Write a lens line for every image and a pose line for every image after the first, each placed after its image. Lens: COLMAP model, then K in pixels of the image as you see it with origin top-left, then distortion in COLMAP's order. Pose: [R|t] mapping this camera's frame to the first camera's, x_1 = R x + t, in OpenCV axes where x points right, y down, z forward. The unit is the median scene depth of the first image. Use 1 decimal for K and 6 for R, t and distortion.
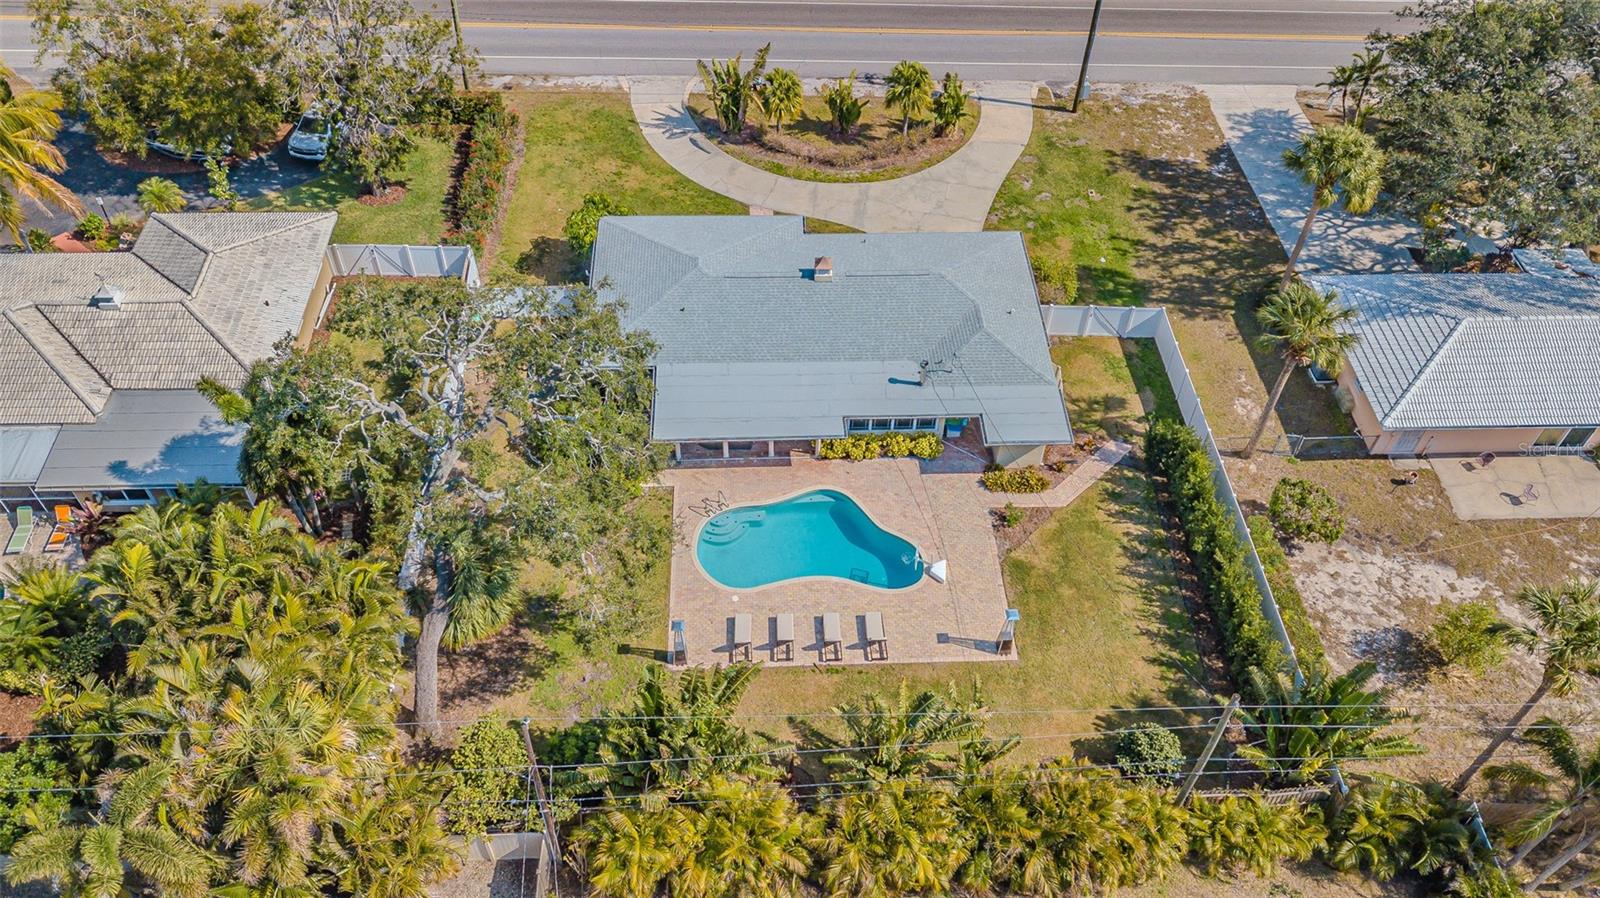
lens RADIAL K [[1222.9, 0, 800.0], [0, 1222.9, 449.0], [0, 0, 1]] dist [-0.003815, -0.001266]
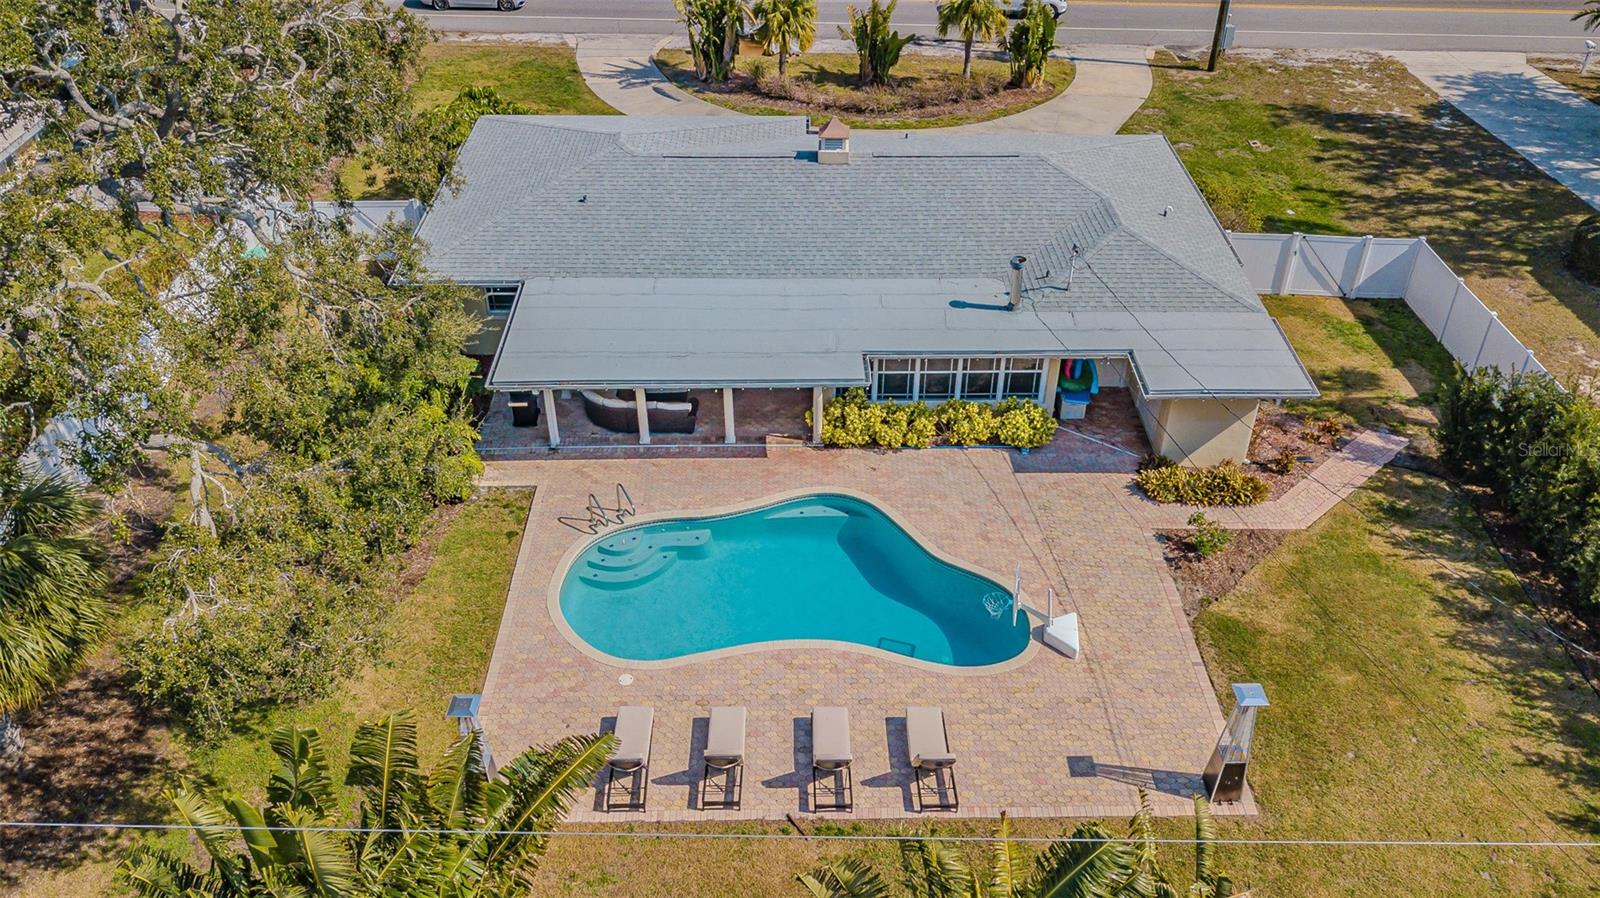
lens RADIAL K [[1279.5, 0, 800.0], [0, 1279.5, 449.0], [0, 0, 1]] dist [-0.045318, 0.074287]
pose [[0.999204, 0.005069, -0.039565, 0.026262], [-0.013348, 0.977201, -0.211896, 0.114495], [0.037589, 0.212255, 0.976491, 0.419783]]
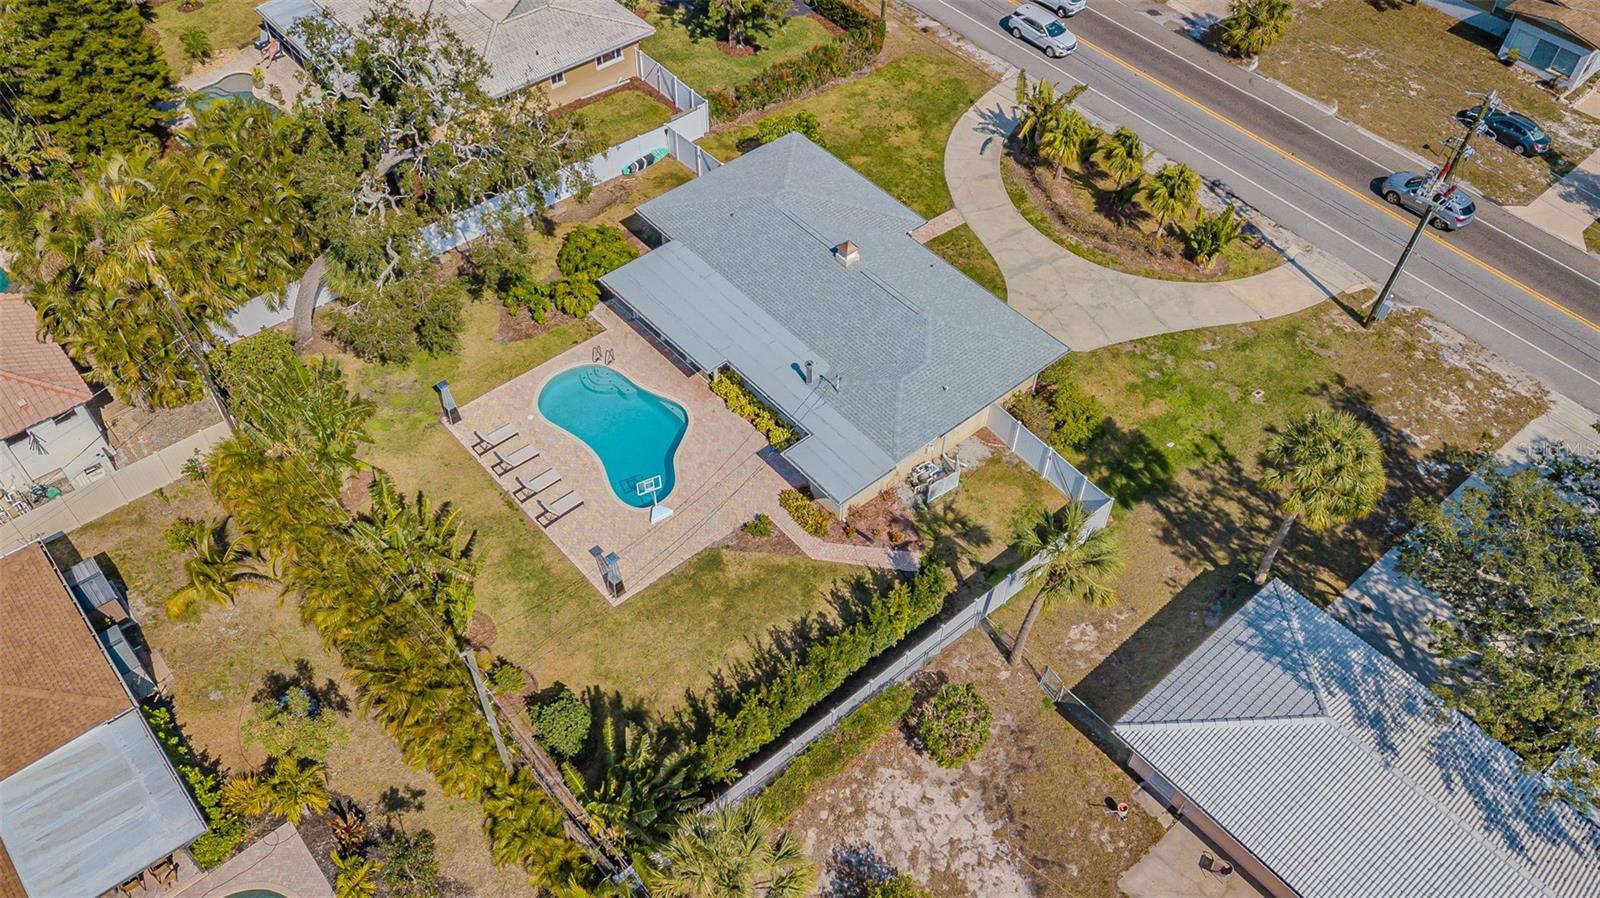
lens RADIAL K [[1222.9, 0, 800.0], [0, 1222.9, 449.0], [0, 0, 1]] dist [-0.003815, -0.001266]
pose [[0.622174, 0.580657, -0.525107, 0.595658], [-0.584456, 0.790768, 0.181929, -0.171659], [0.520875, 0.193711, 0.831363, 0.152538]]
